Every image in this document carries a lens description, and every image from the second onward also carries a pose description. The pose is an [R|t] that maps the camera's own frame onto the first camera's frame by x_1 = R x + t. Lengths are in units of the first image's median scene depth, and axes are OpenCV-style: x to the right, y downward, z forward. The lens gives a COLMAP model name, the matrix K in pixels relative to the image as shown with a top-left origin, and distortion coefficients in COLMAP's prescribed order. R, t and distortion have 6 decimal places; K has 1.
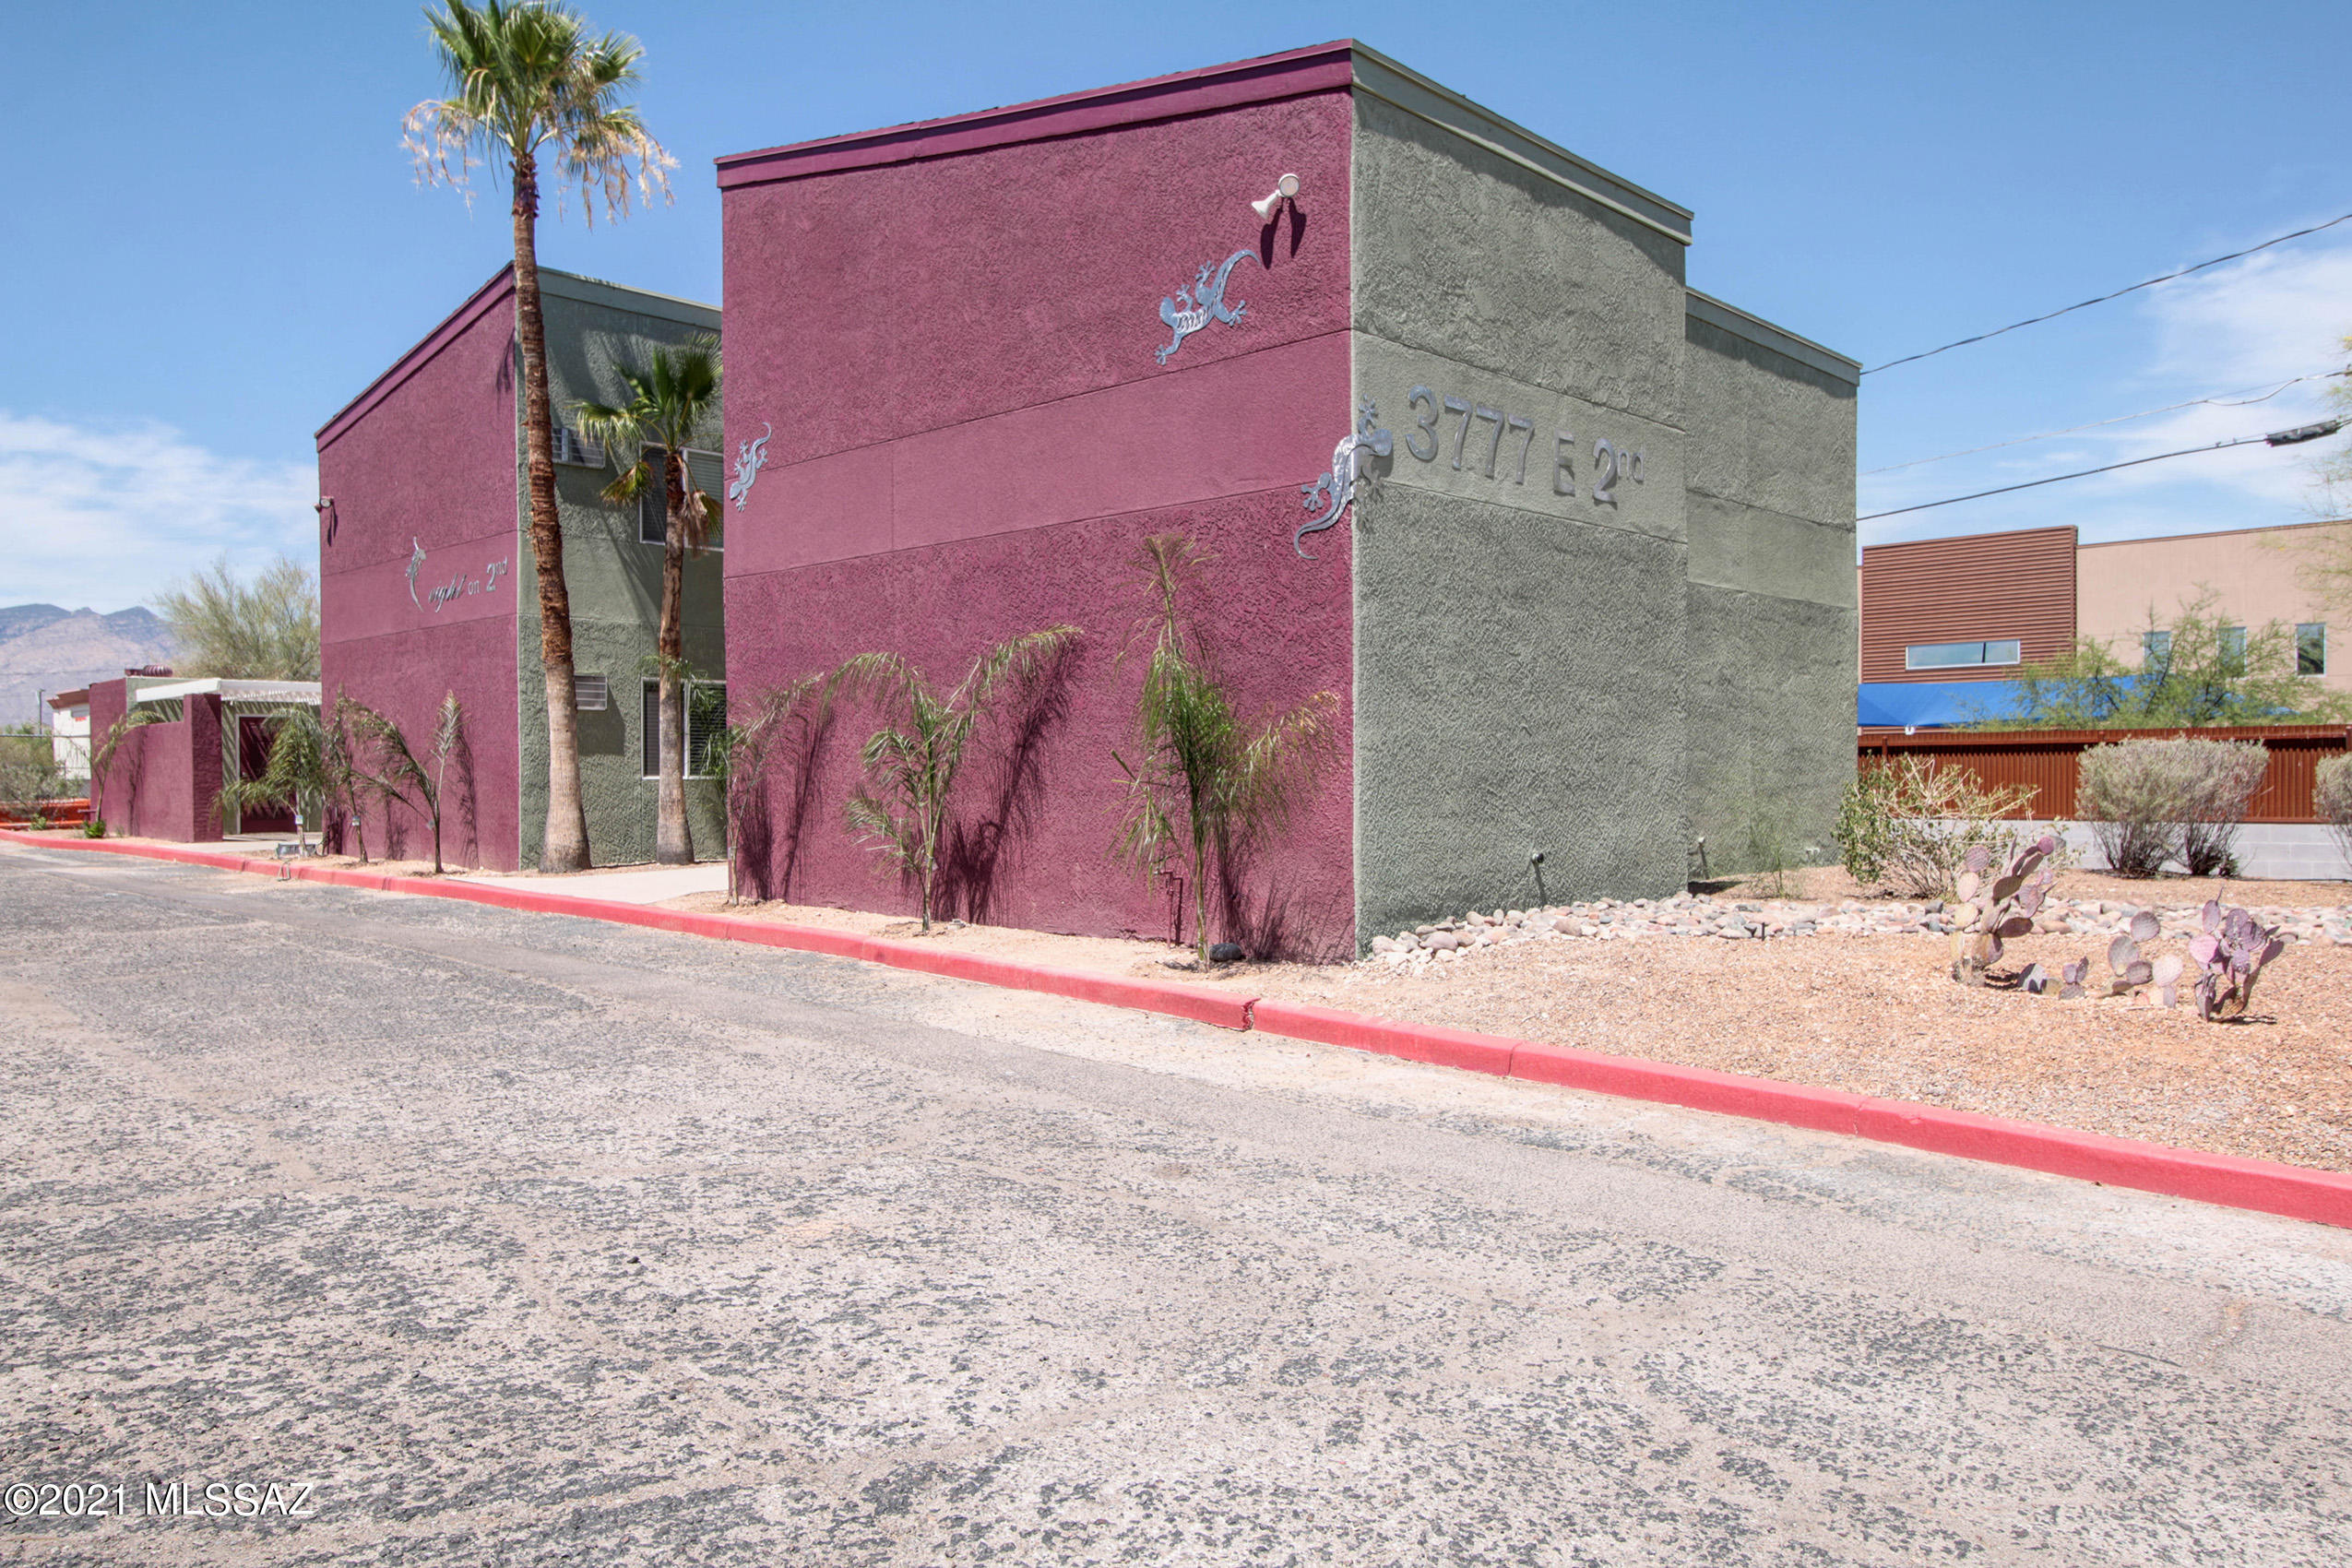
lens RADIAL K [[1651.5, 0, 1176.0], [0, 1651.5, 784.0], [0, 0, 1]] dist [0.009016, 0.000995]
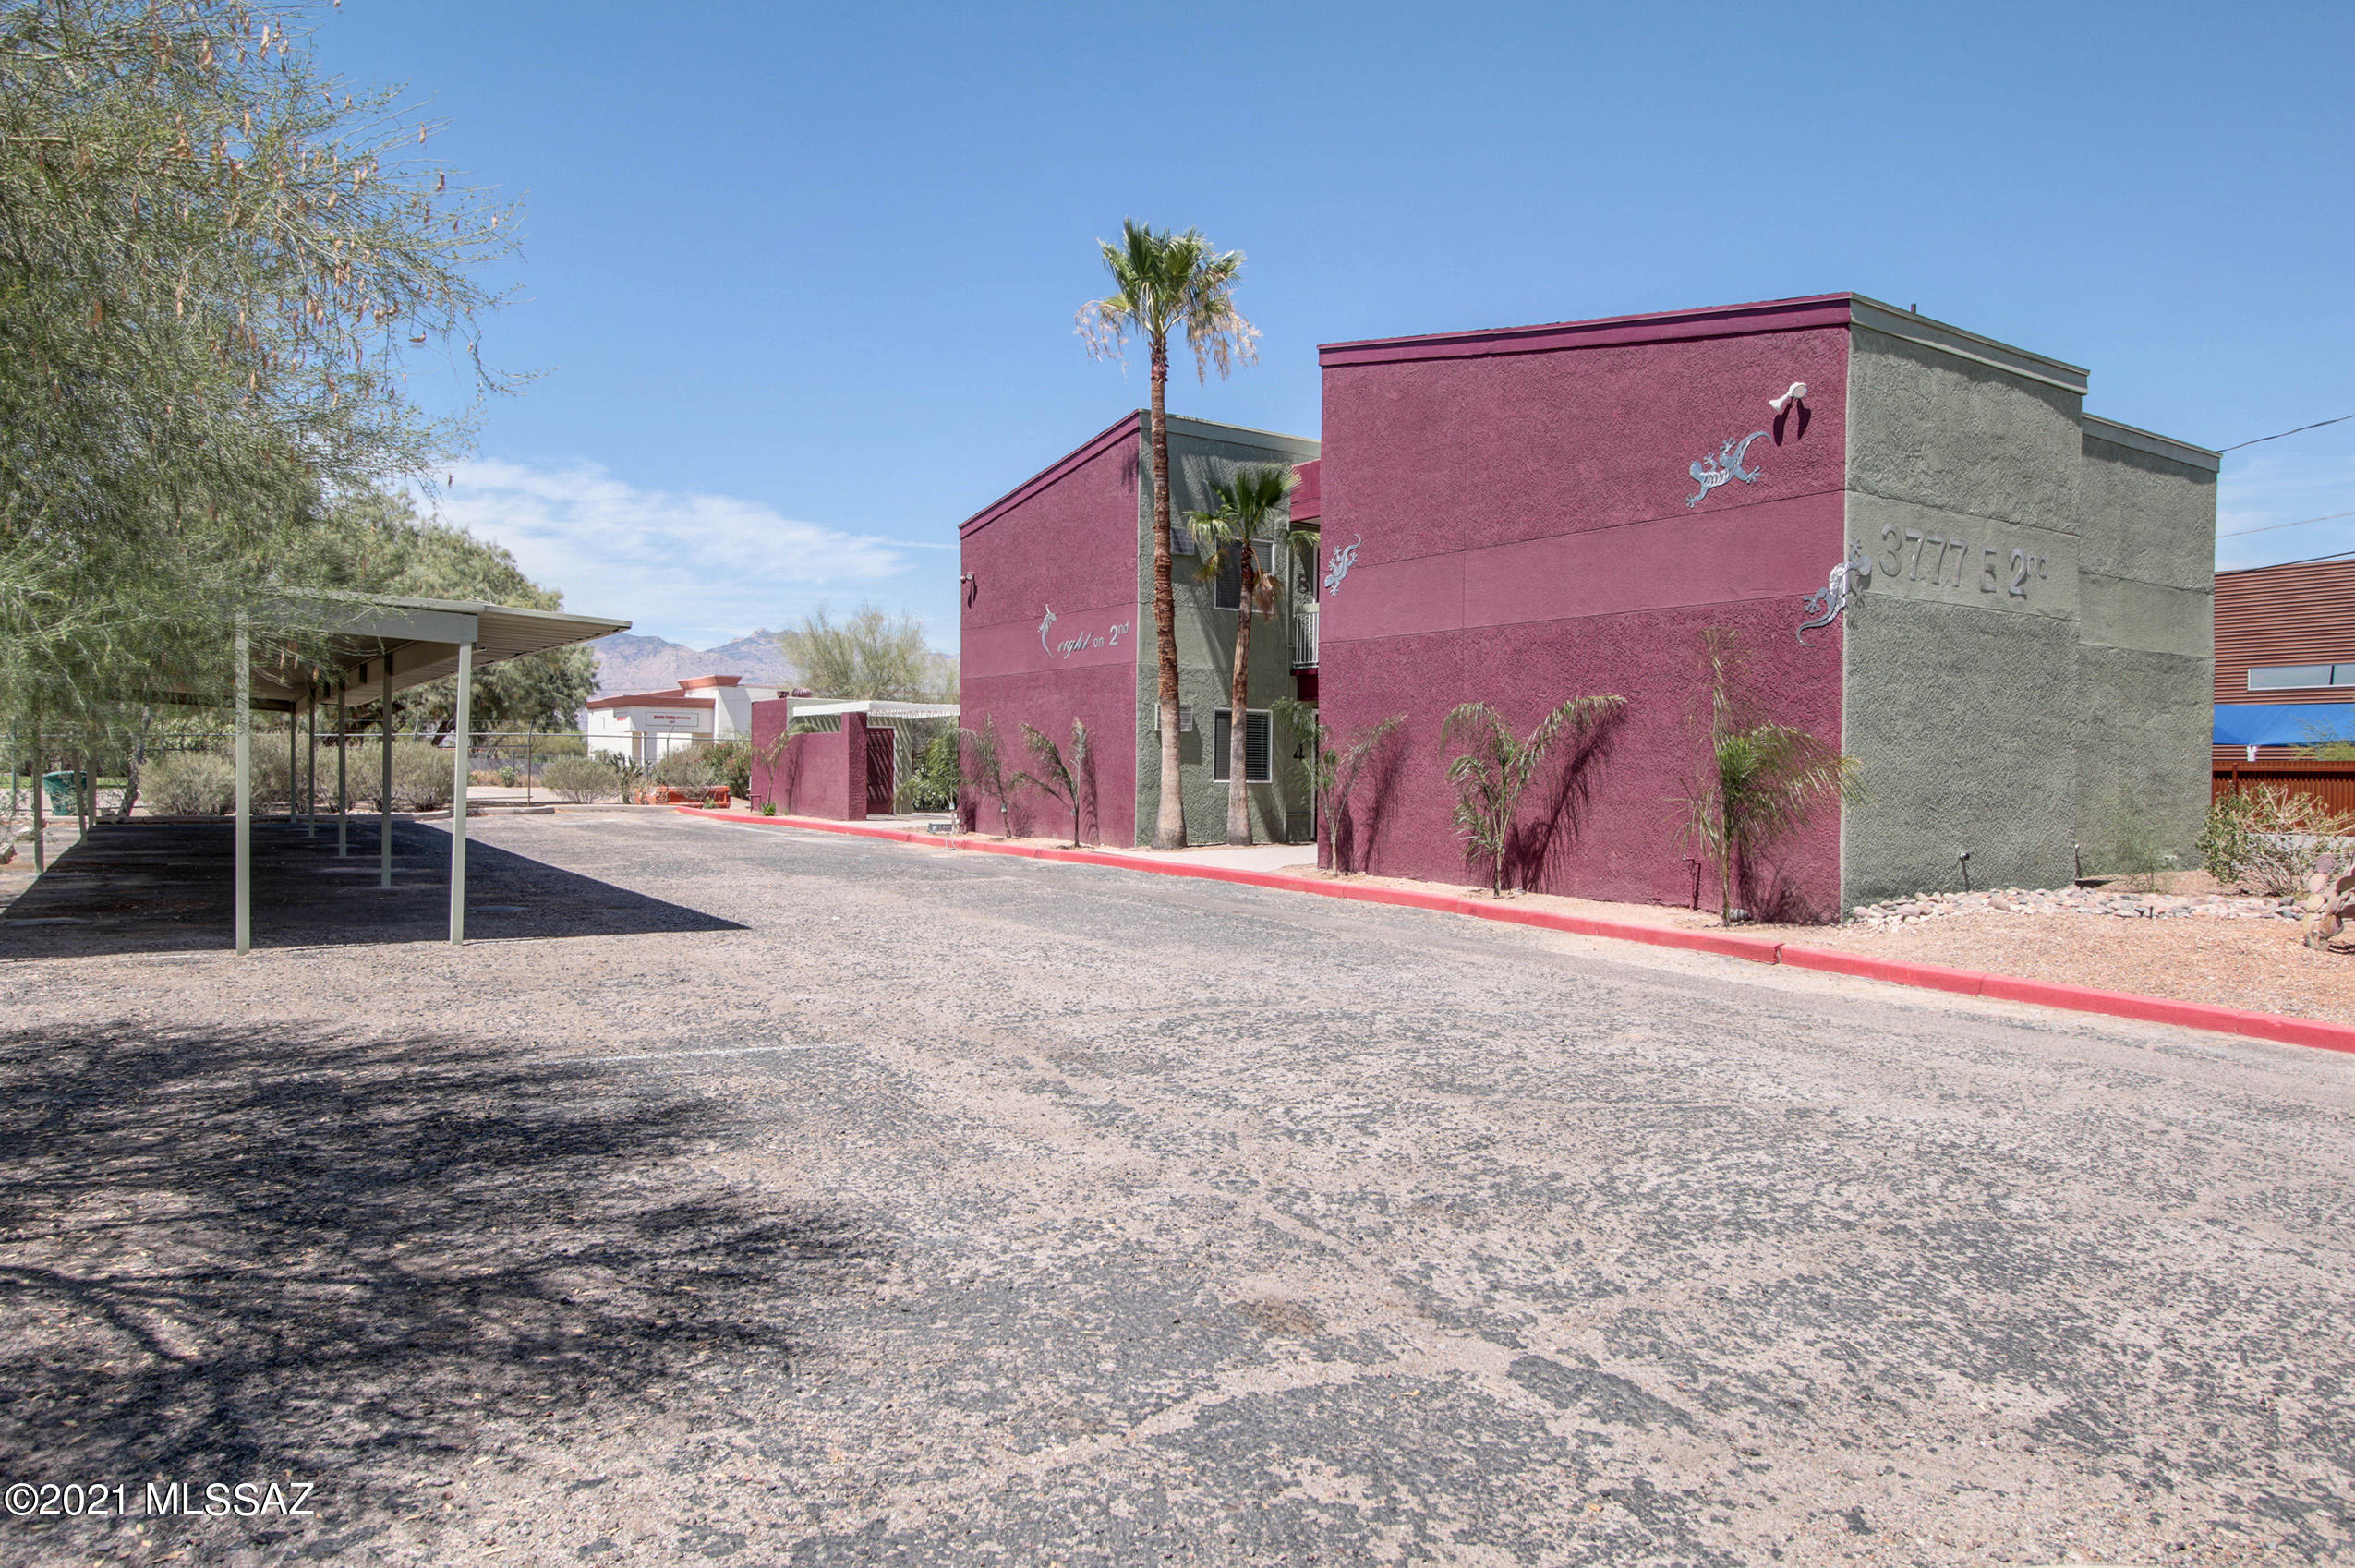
lens RADIAL K [[1508.4, 0, 1177.5], [0, 1508.4, 784.0], [0, 0, 1]] dist [0.021249, -0.017436]
pose [[0.980915, 0.017234, -0.193670, -0.168056], [-0.016837, 0.999851, 0.003695, -0.008590], [0.193705, -0.000364, 0.981060, -0.342220]]
